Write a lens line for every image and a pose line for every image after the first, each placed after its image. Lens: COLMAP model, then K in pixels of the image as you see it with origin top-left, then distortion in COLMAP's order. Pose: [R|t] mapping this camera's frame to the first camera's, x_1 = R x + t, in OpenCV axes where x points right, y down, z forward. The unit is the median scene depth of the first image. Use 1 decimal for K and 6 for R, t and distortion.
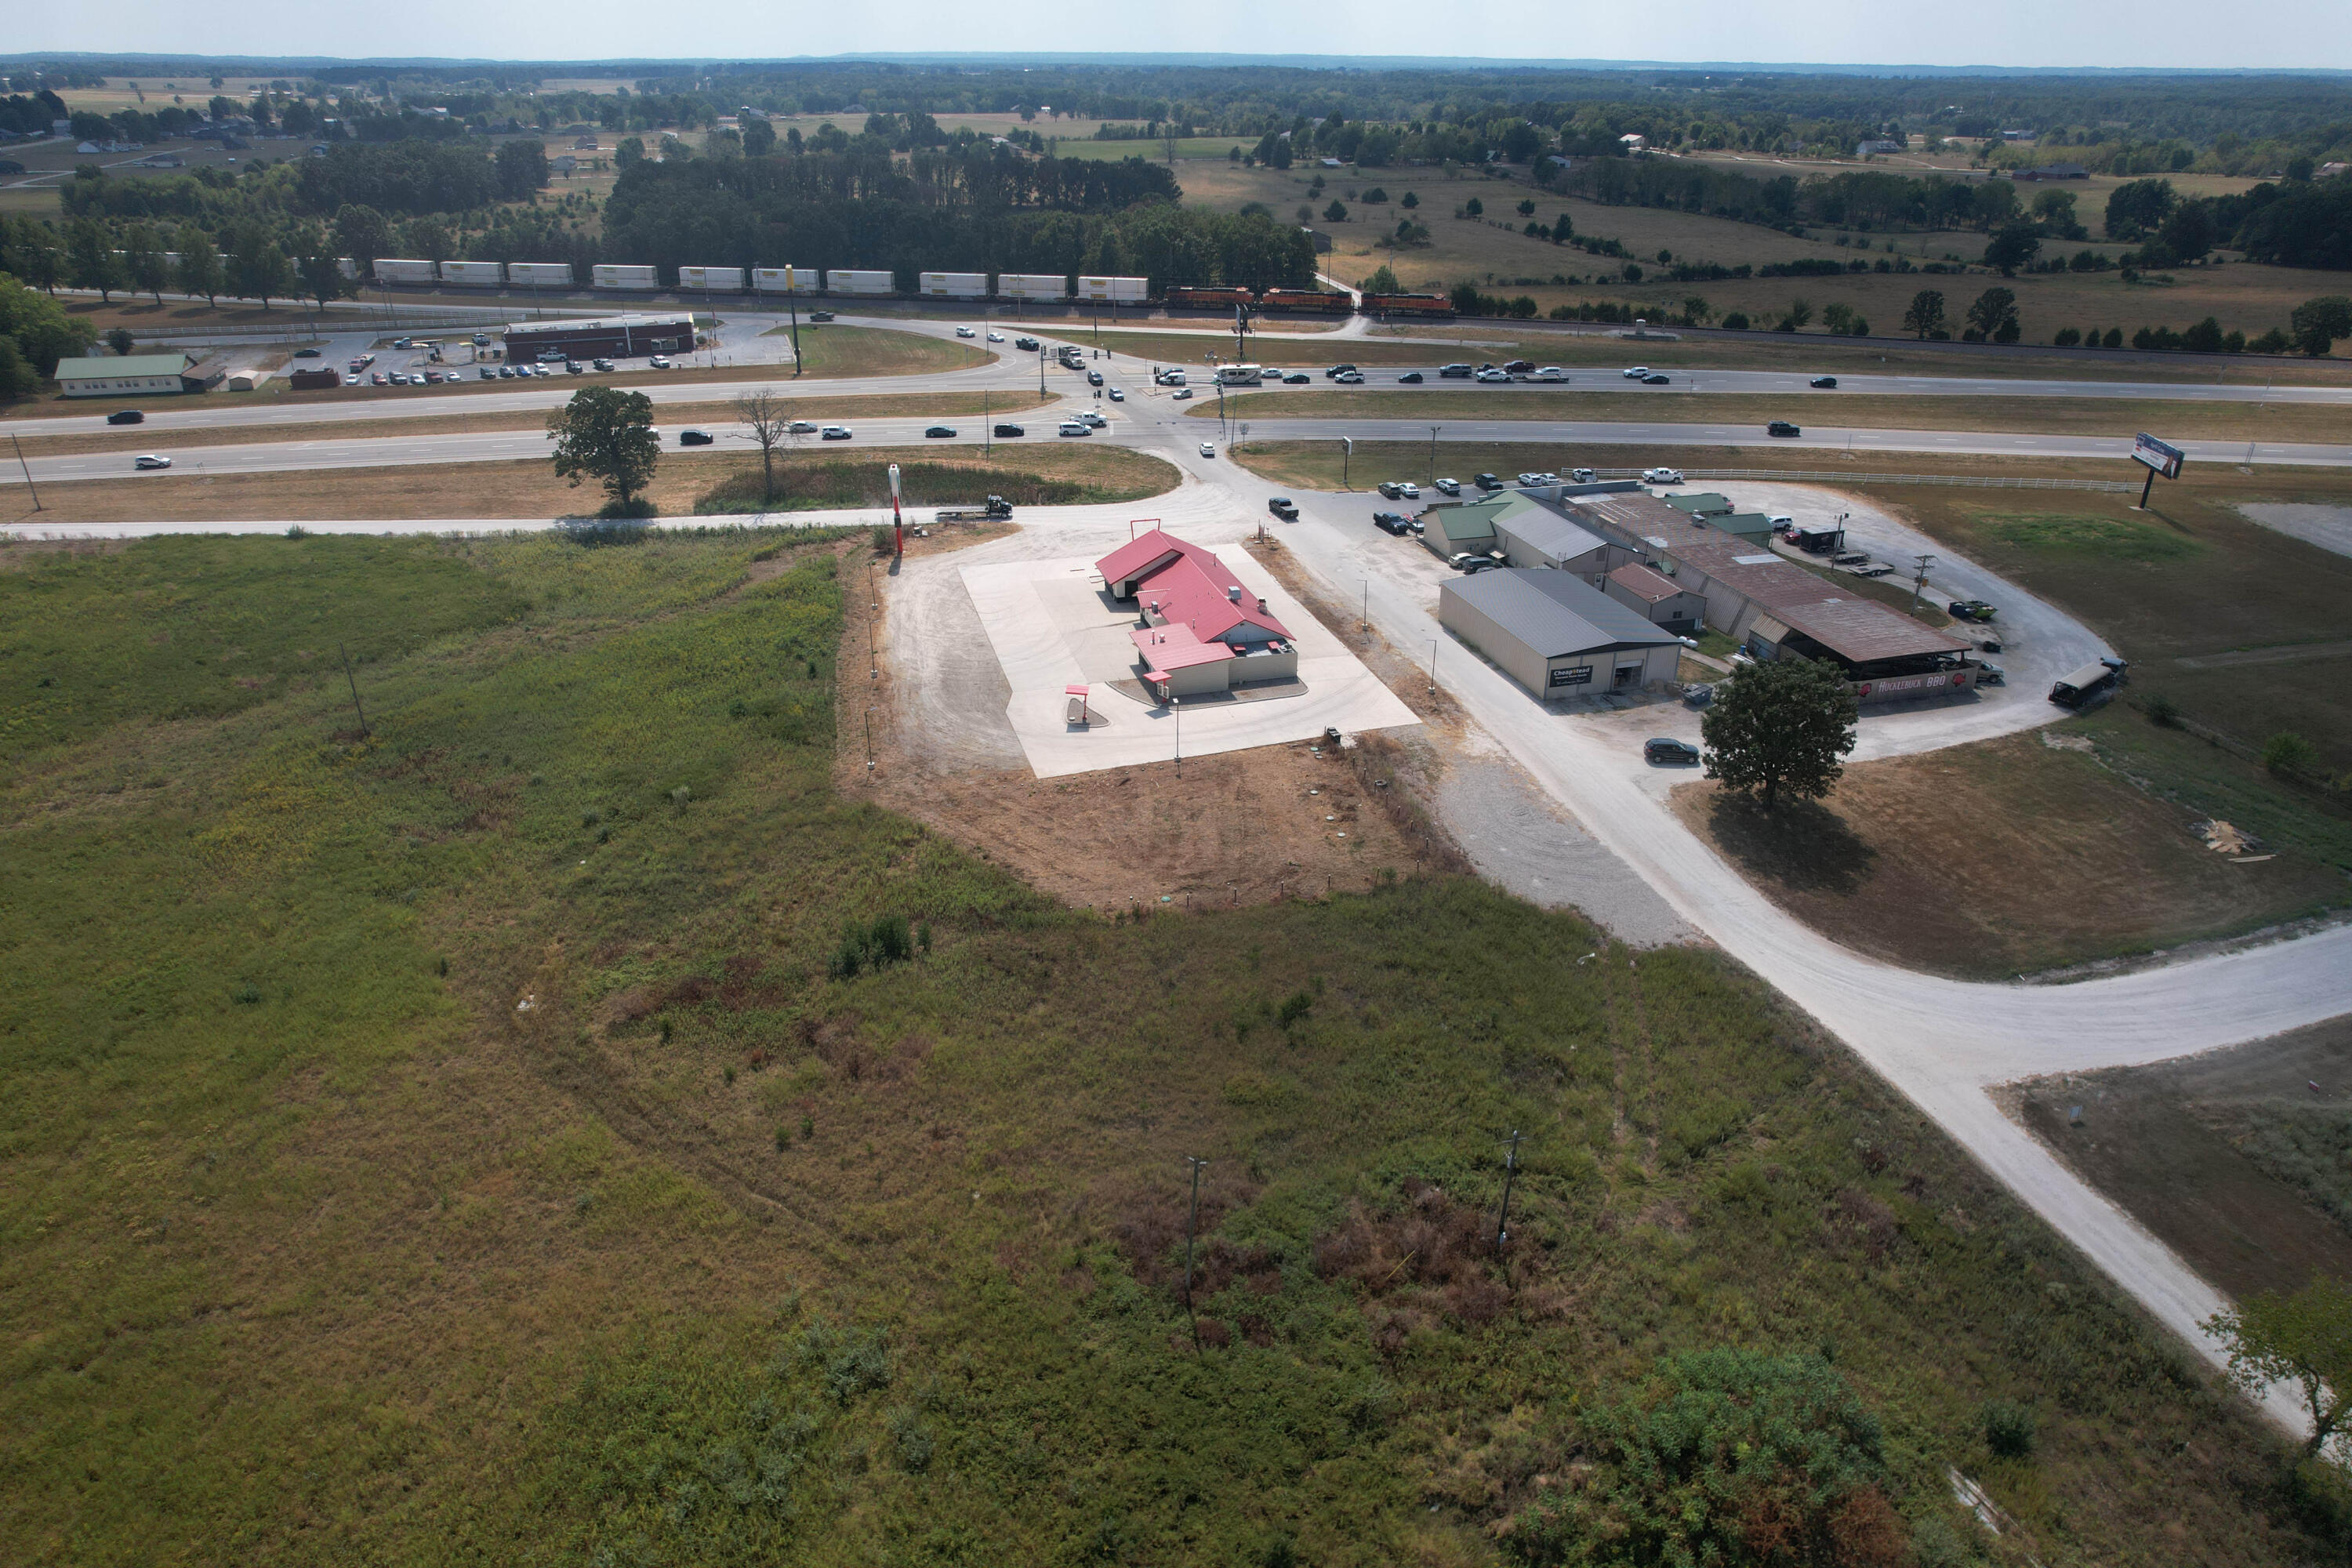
lens RADIAL K [[1495.2, 0, 1176.0], [0, 1495.2, 784.0], [0, 0, 1]] dist [-0.059999, 0.051415]
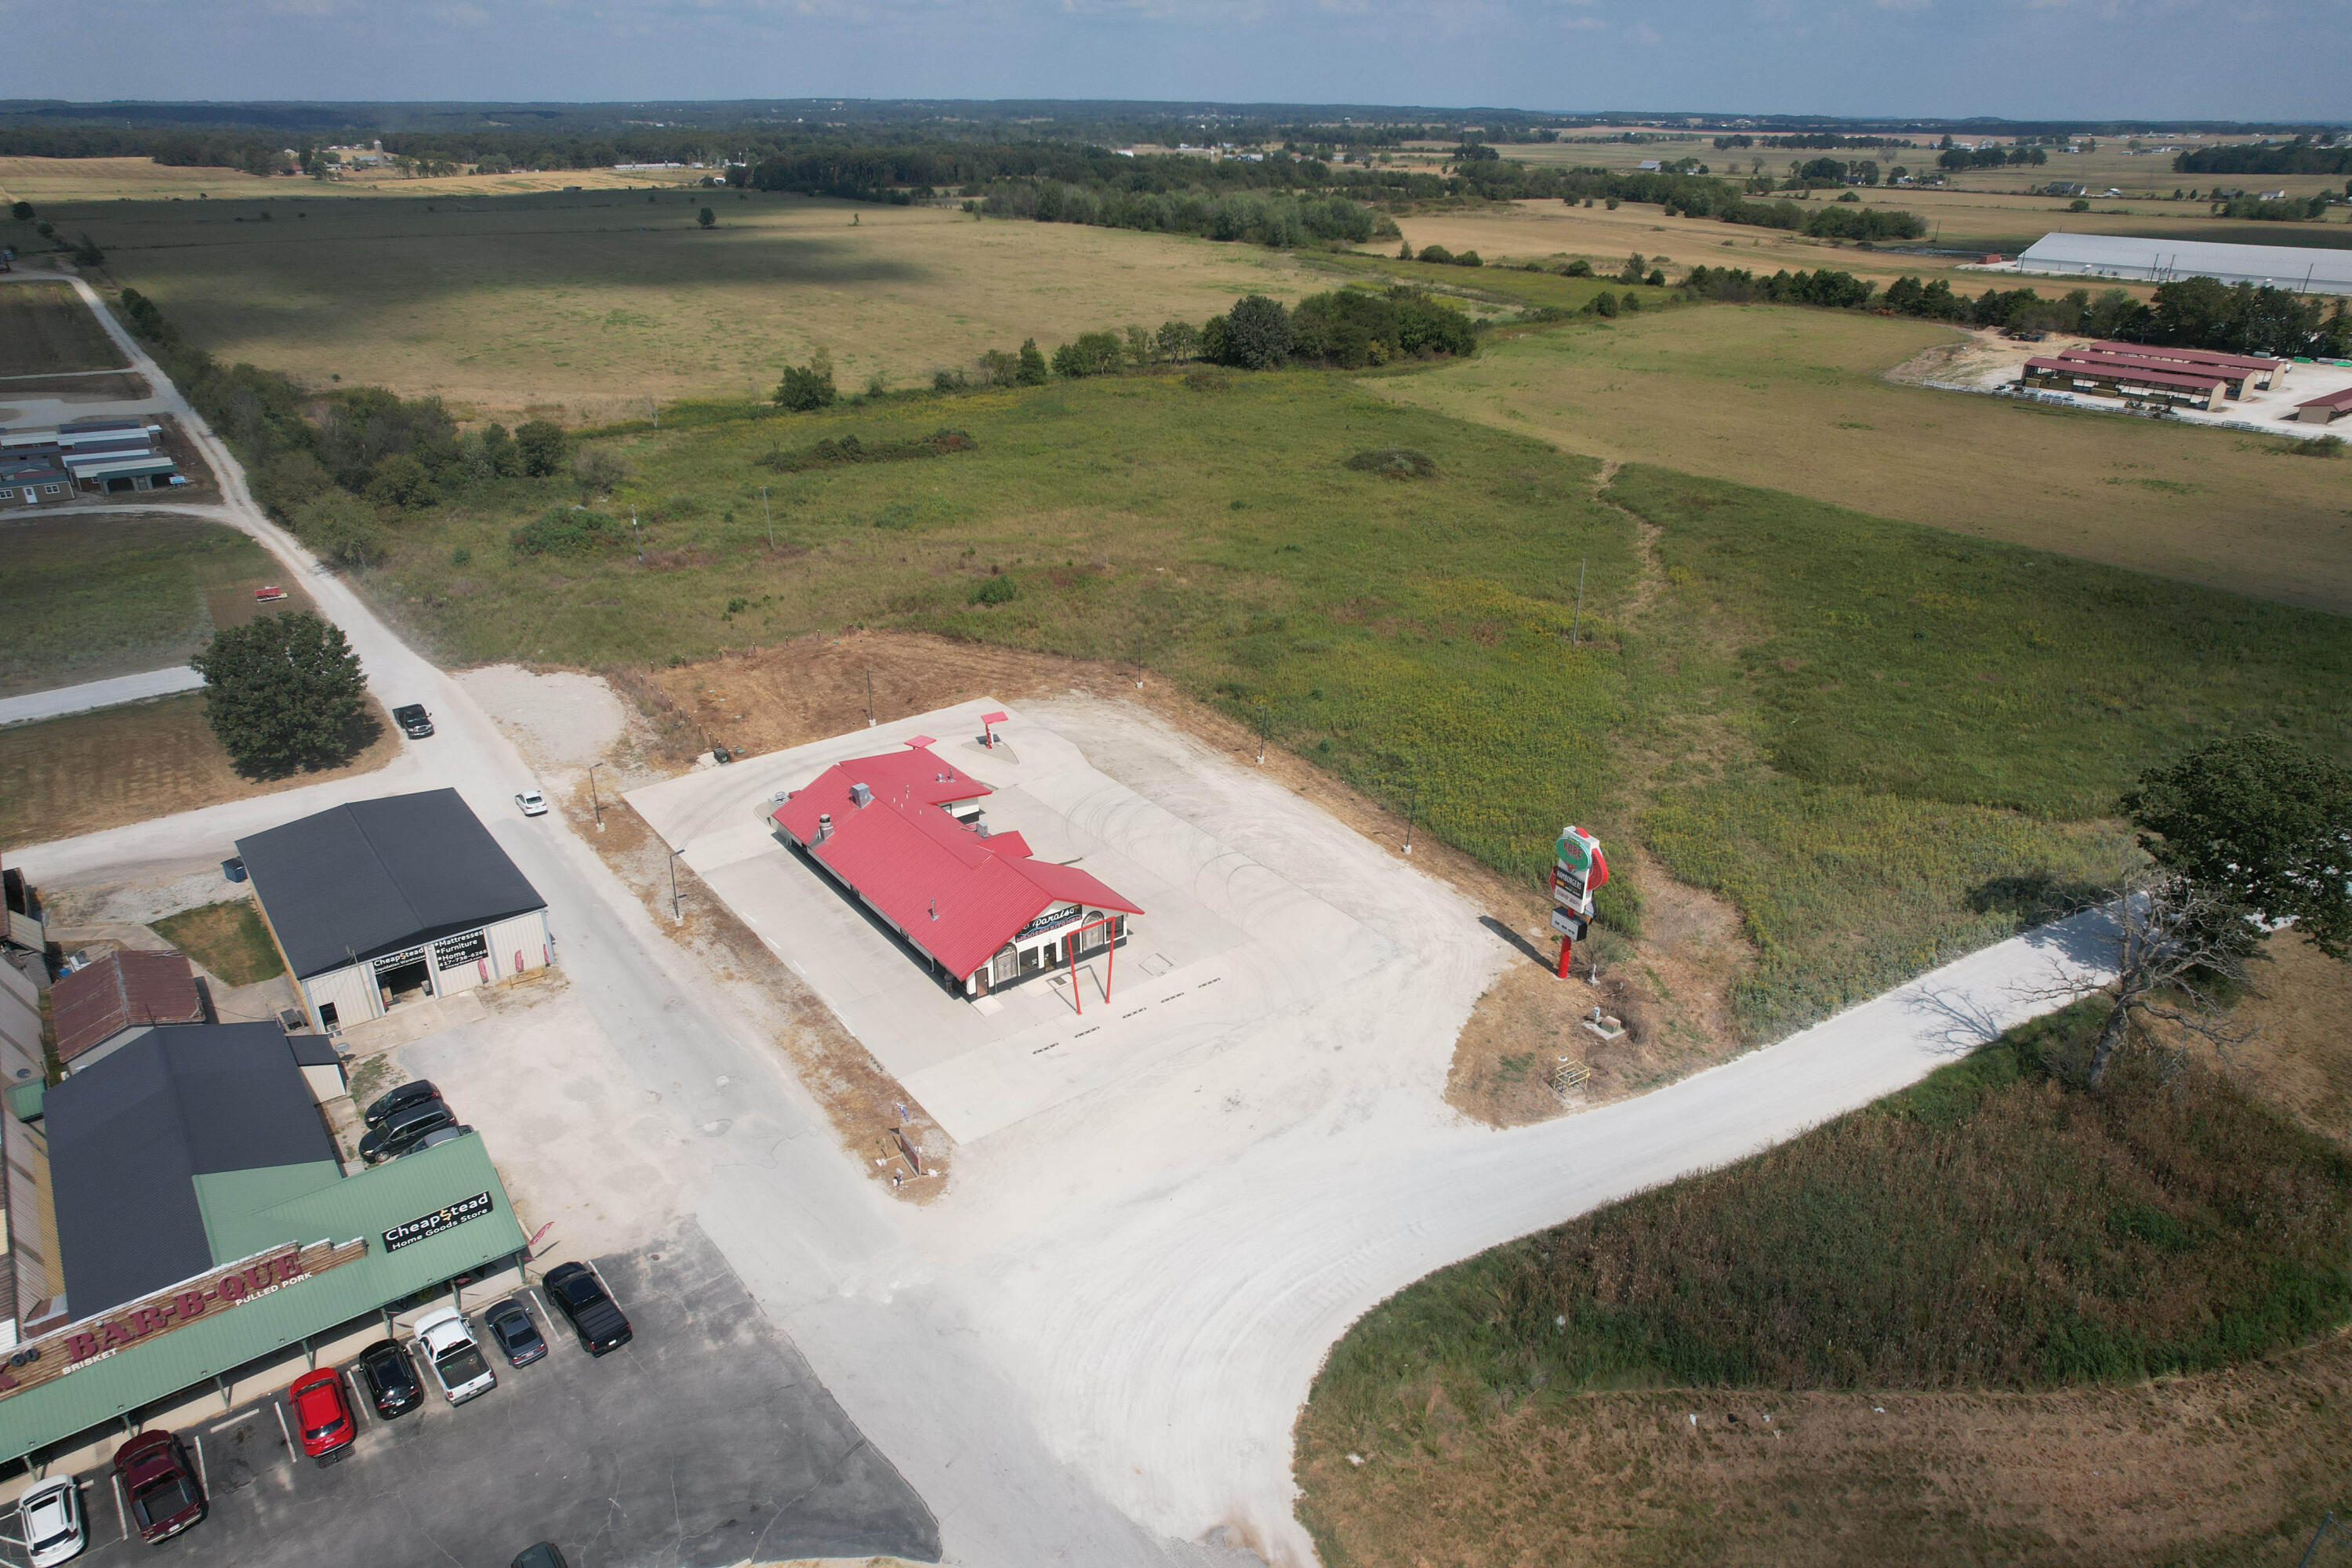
lens RADIAL K [[1495.2, 0, 1176.0], [0, 1495.2, 784.0], [0, 0, 1]] dist [-0.059999, 0.051415]
pose [[-0.928984, 0.146697, -0.339806, 0.148817], [-0.174002, 0.637212, 0.750789, -0.732896], [0.326667, 0.756598, -0.566434, 1.524164]]
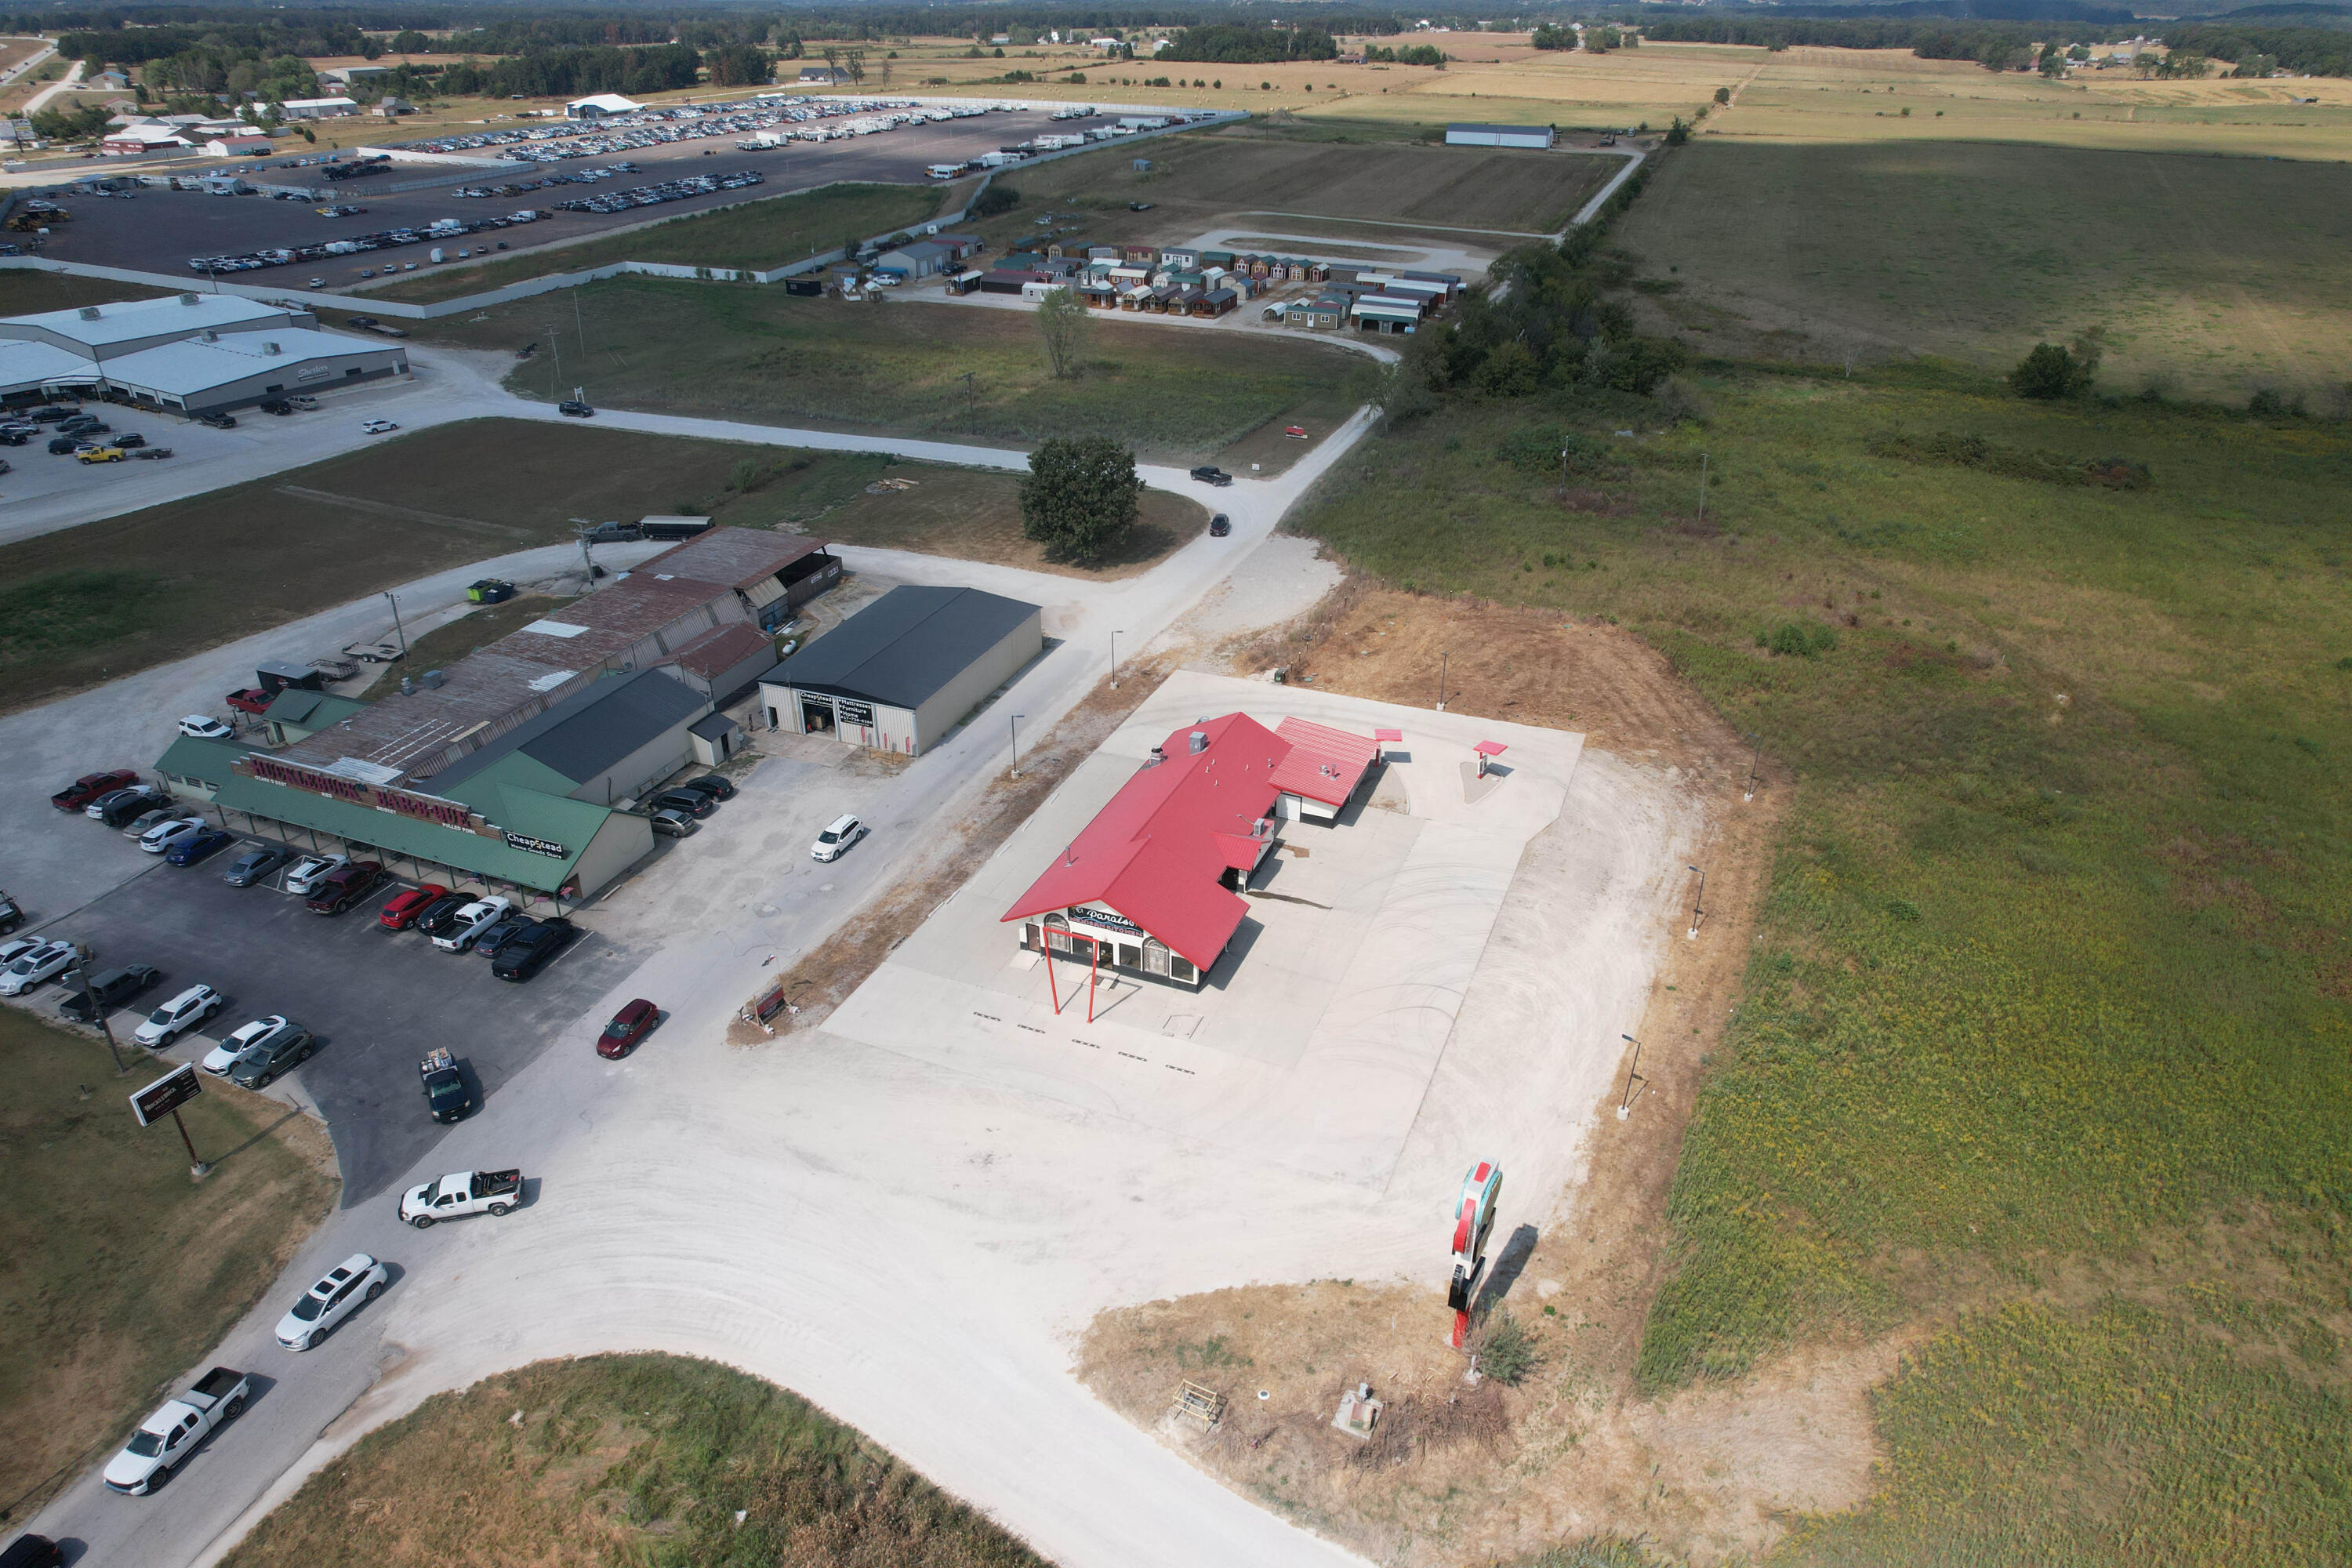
lens RADIAL K [[1495.2, 0, 1176.0], [0, 1495.2, 784.0], [0, 0, 1]] dist [-0.059999, 0.051415]
pose [[-0.790354, -0.297880, 0.535358, -0.361858], [0.269450, 0.615776, 0.740417, -0.682869], [-0.550216, 0.729443, -0.406417, 1.375290]]
